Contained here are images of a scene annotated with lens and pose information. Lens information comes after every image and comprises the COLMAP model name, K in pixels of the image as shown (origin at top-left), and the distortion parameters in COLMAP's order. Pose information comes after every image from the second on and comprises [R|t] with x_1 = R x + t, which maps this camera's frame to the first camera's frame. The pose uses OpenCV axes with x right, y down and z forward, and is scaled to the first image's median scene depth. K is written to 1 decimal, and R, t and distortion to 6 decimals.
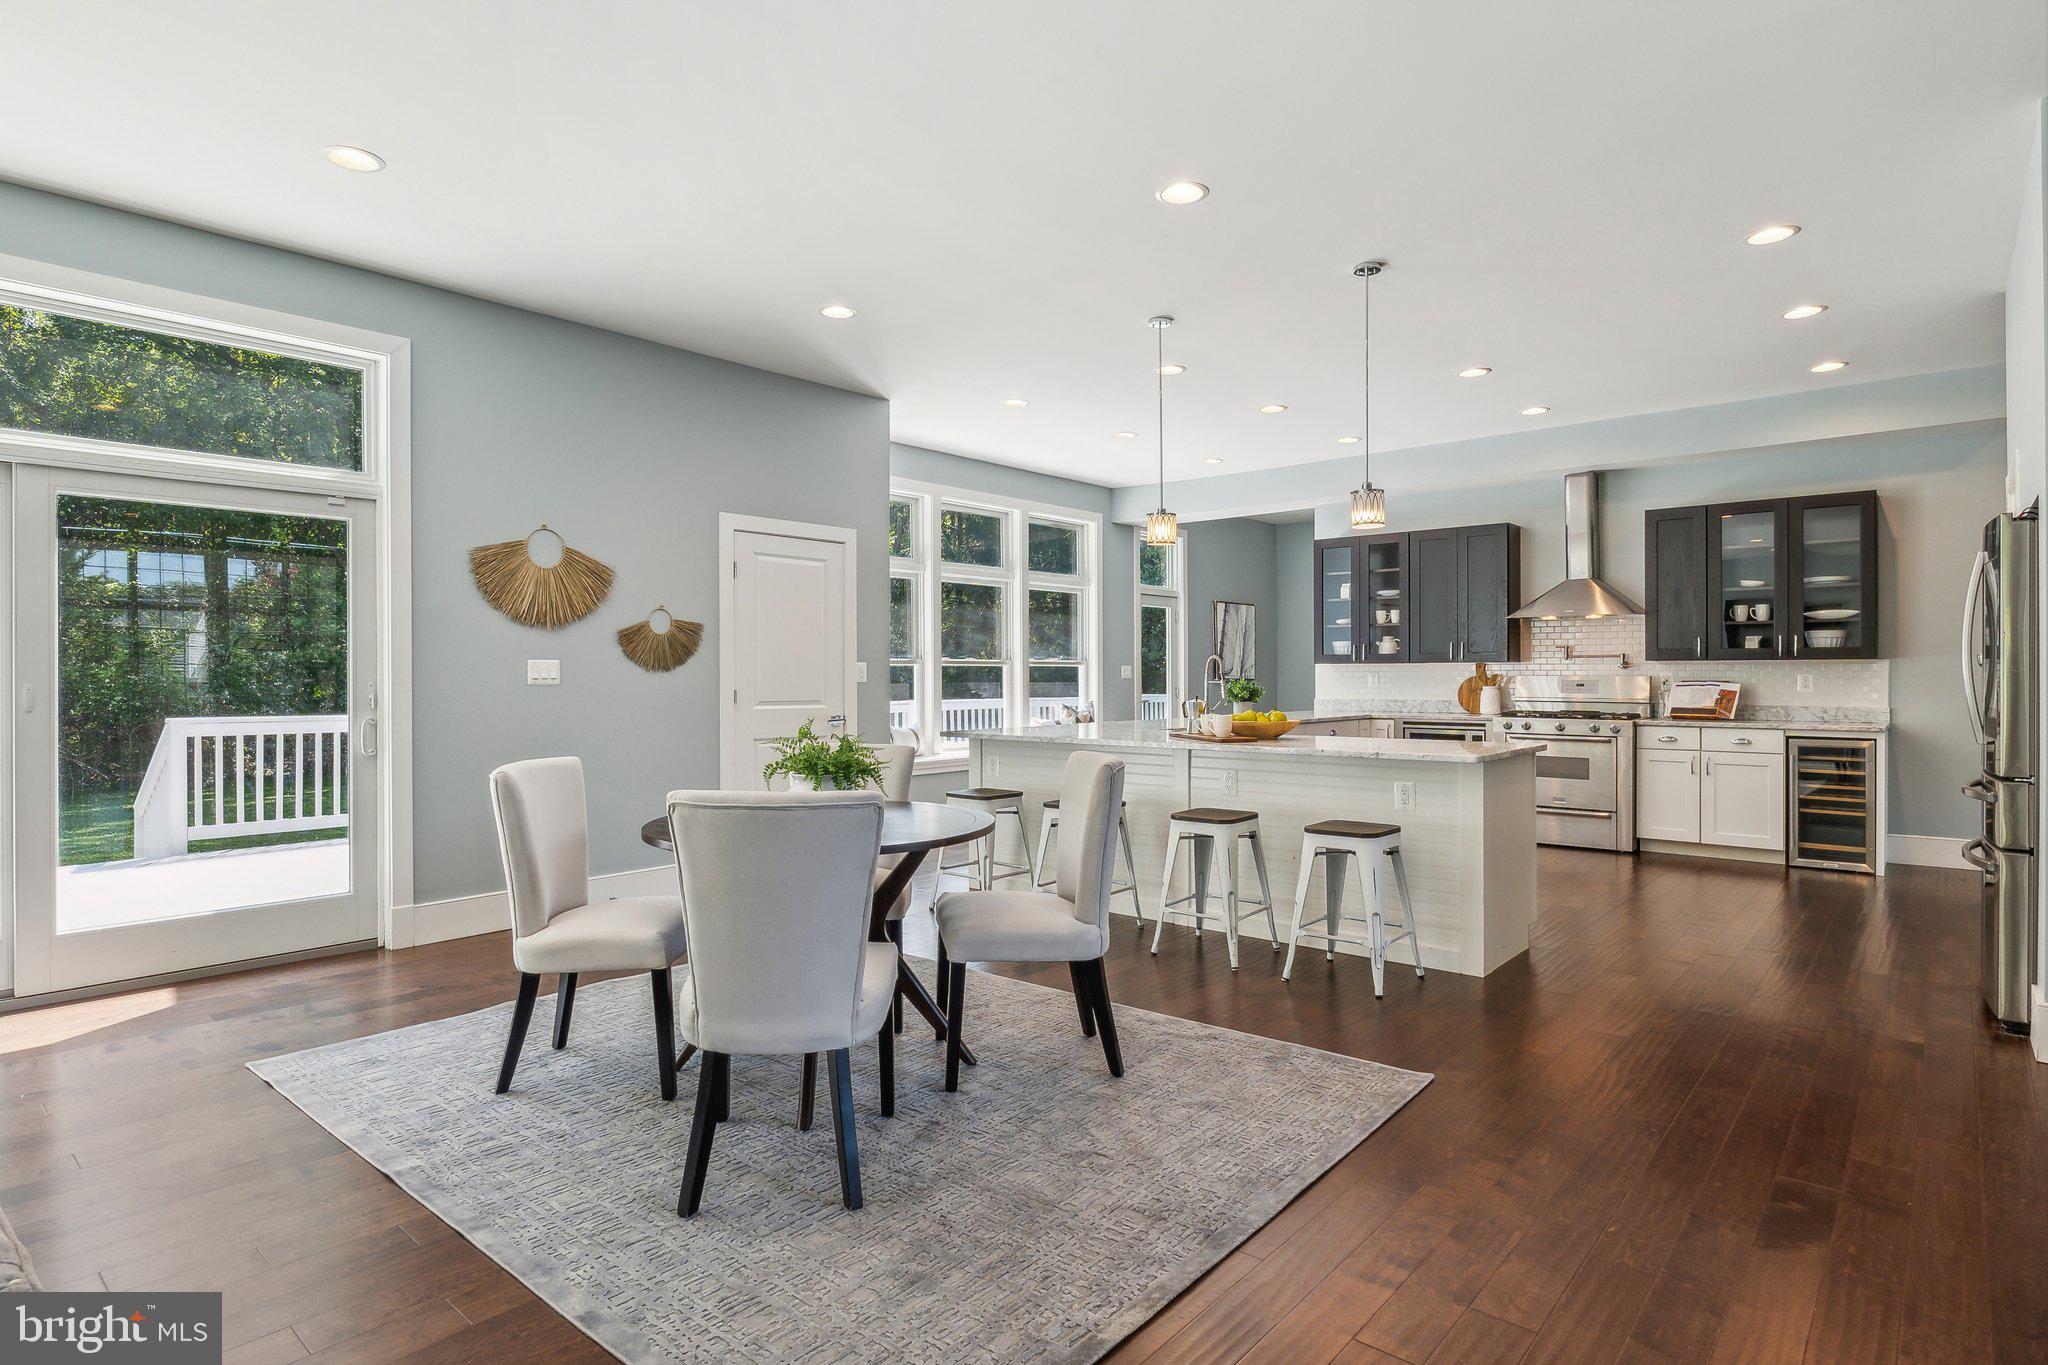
lens RADIAL K [[1032.5, 0, 1041.3], [0, 1032.5, 671.7], [0, 0, 1]] dist [-0.003723, 0.001057]
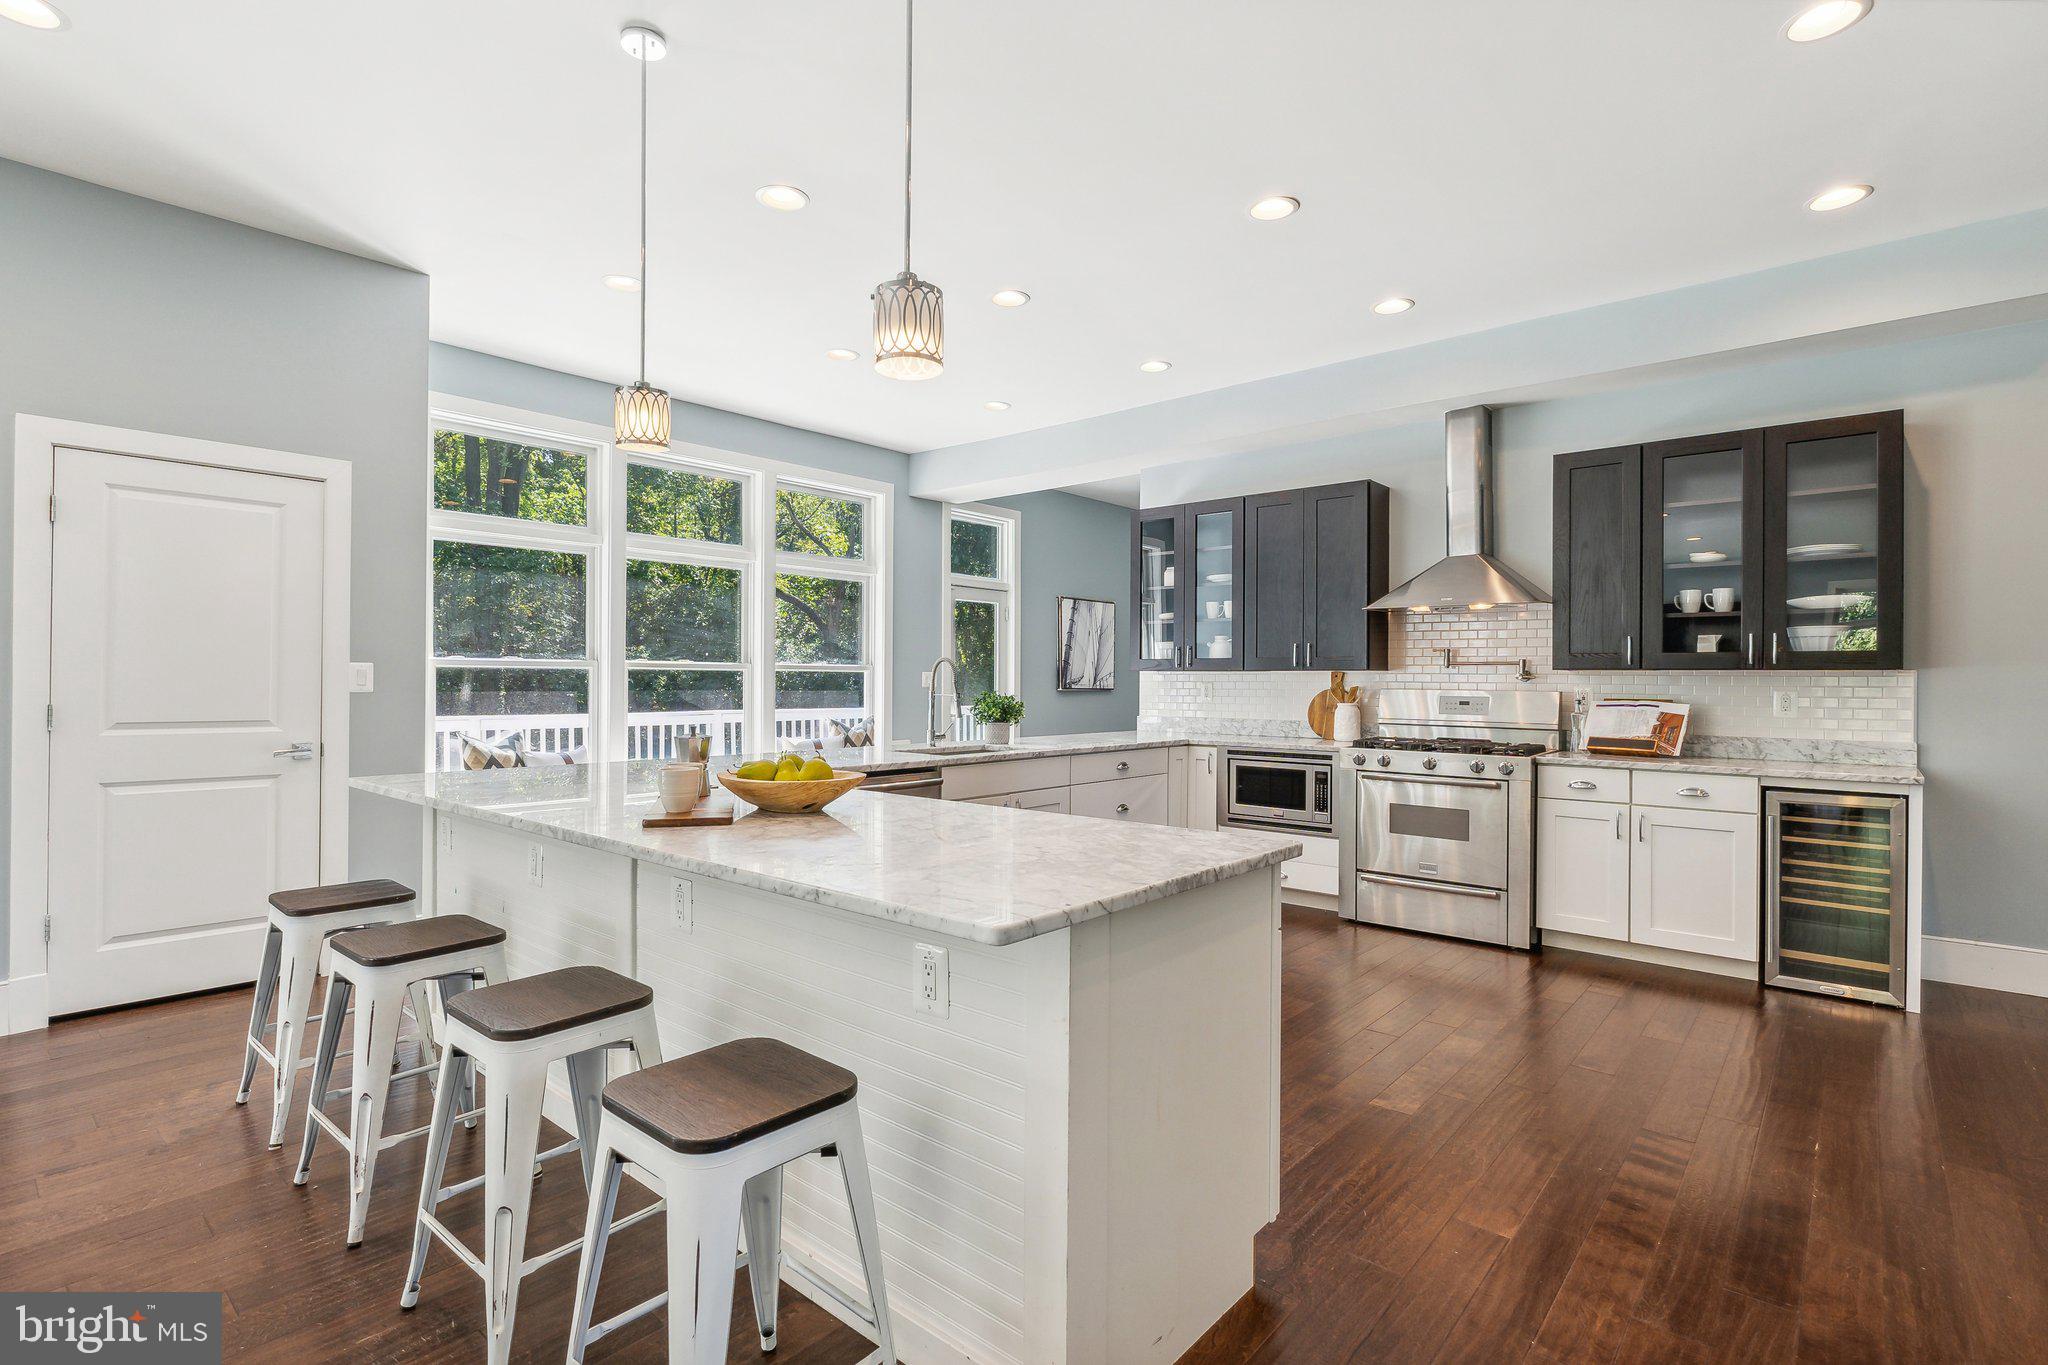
lens RADIAL K [[943.7, 0, 1022.9], [0, 943.7, 675.5], [0, 0, 1]] dist [-0.008396, 0.002305]
pose [[0.999964, 0.007697, -0.003476, 0.230761], [-0.007704, 0.999968, -0.002136, -0.002713], [0.003459, 0.002163, 0.999992, 0.363136]]
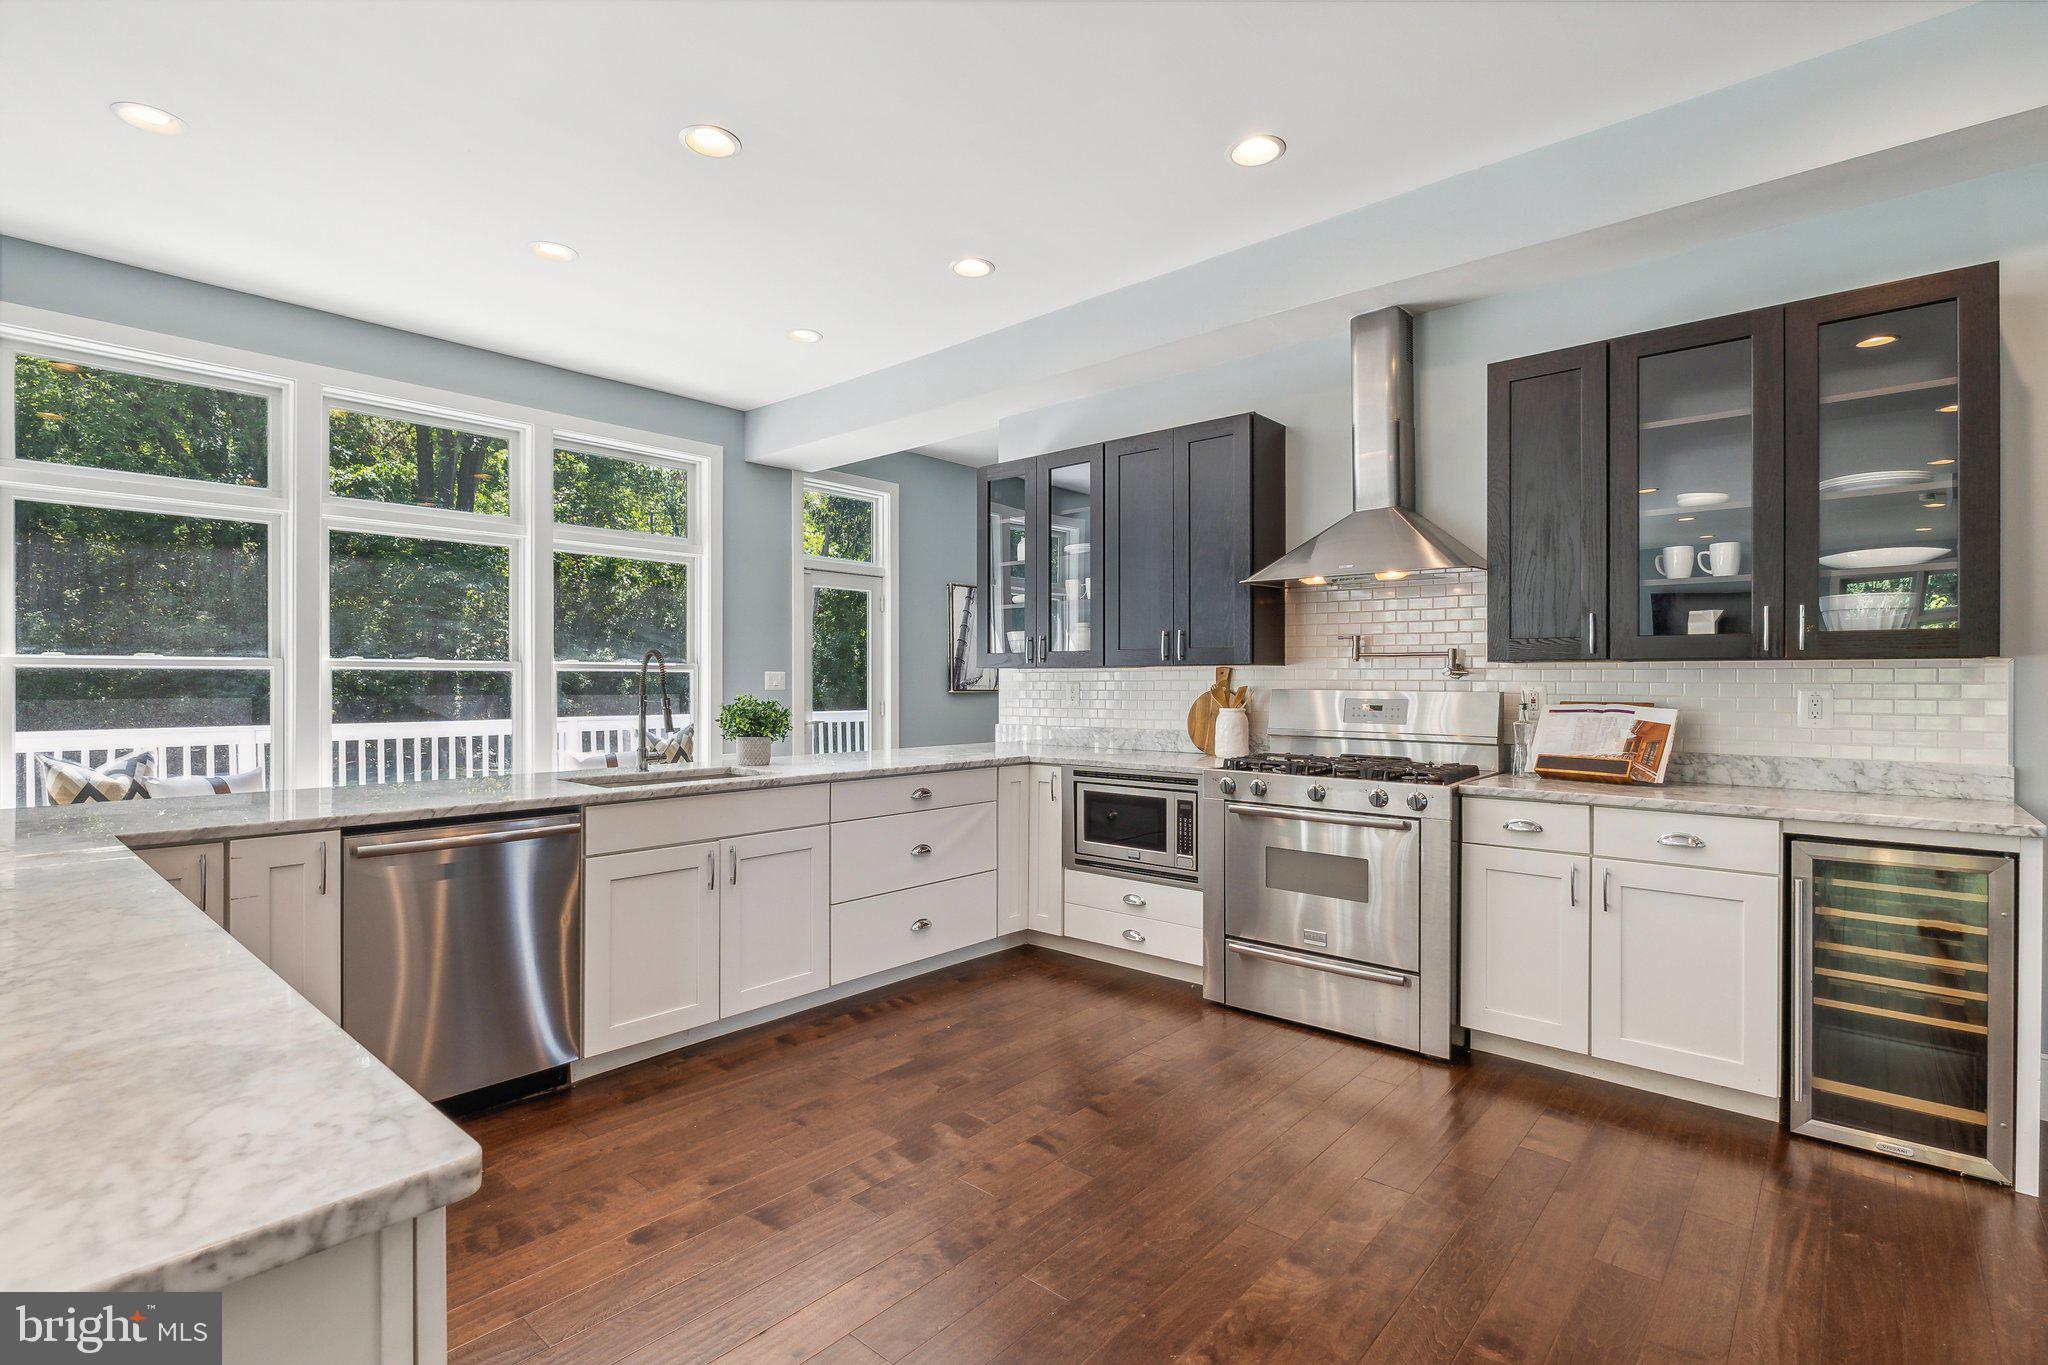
lens RADIAL K [[943.7, 0, 1018.4], [0, 943.7, 677.9], [0, 0, 1]] dist [-0.008396, 0.002305]
pose [[0.999969, 0.002326, -0.007558, 0.362982], [-0.002332, 0.999997, -0.000706, -0.002062], [0.007556, 0.000723, 0.999971, 0.542424]]
